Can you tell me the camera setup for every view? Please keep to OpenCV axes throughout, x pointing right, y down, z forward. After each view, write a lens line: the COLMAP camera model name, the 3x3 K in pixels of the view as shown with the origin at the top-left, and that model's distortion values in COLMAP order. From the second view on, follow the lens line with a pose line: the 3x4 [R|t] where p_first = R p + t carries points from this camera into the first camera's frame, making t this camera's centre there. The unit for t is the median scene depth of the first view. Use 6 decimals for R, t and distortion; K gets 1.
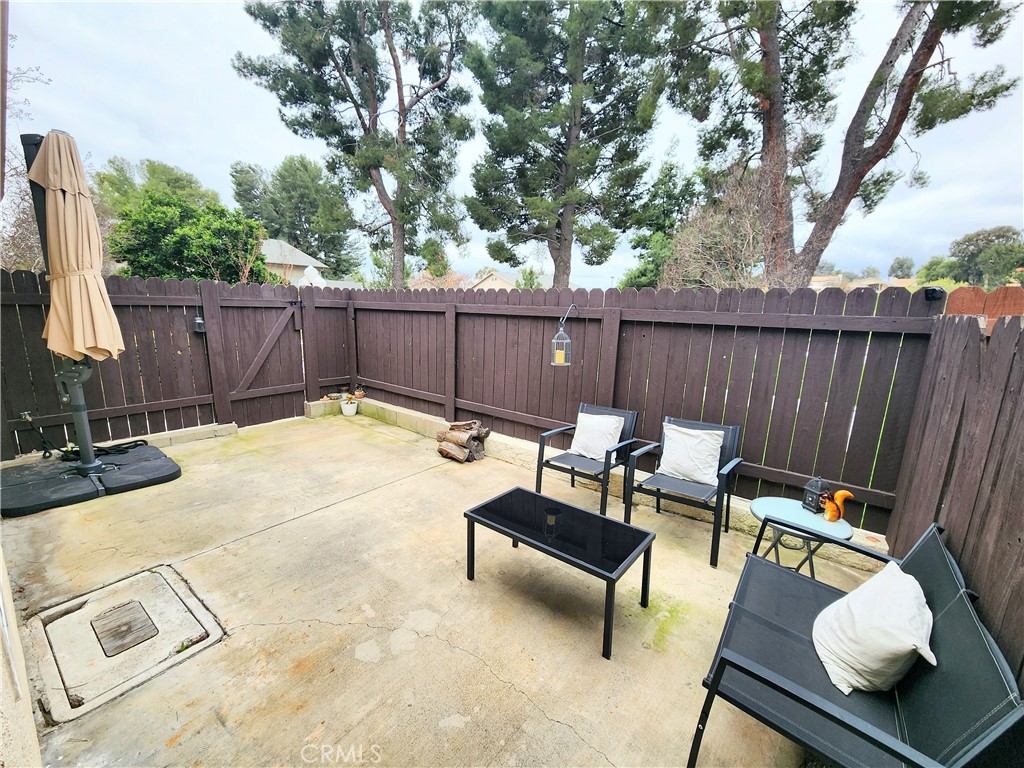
lens RADIAL K [[412.6, 0, 497.5], [0, 412.6, 387.6], [0, 0, 1]] dist [0.002553, 0.000289]
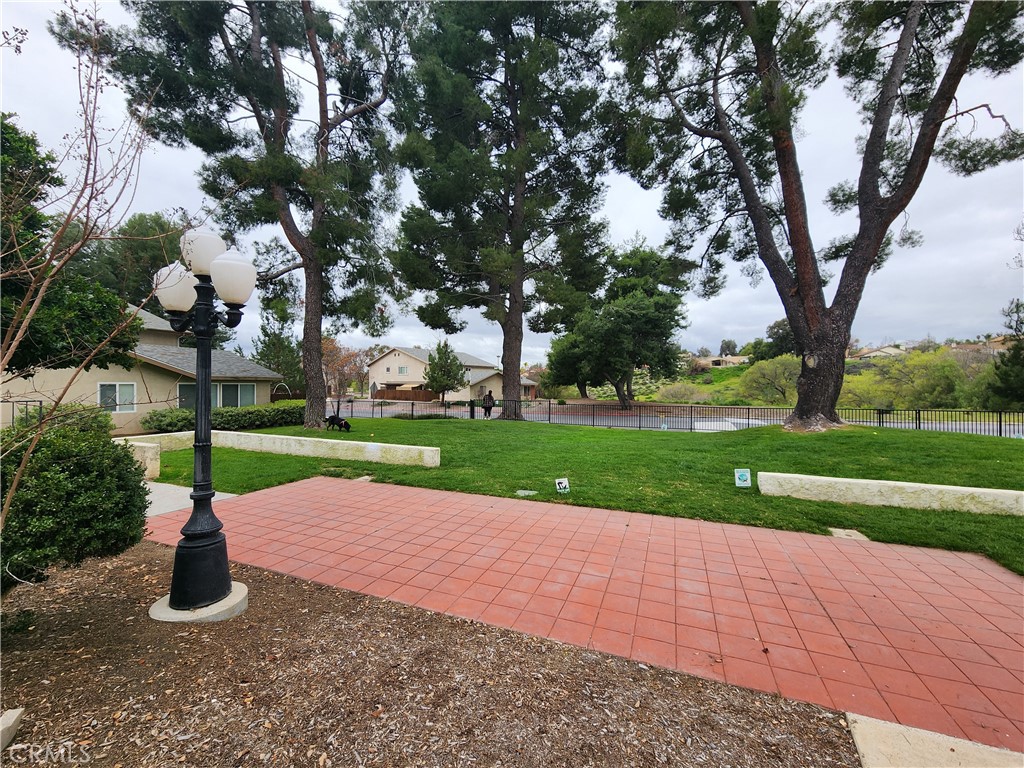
lens RADIAL K [[422.0, 0, 499.7], [0, 422.0, 387.3], [0, 0, 1]] dist [0.007284, 0.000114]
pose [[0.964985, -0.022180, 0.261367, -0.119336], [0.070441, 0.981730, -0.176763, -0.035736], [-0.252671, 0.188984, 0.948916, 0.243349]]
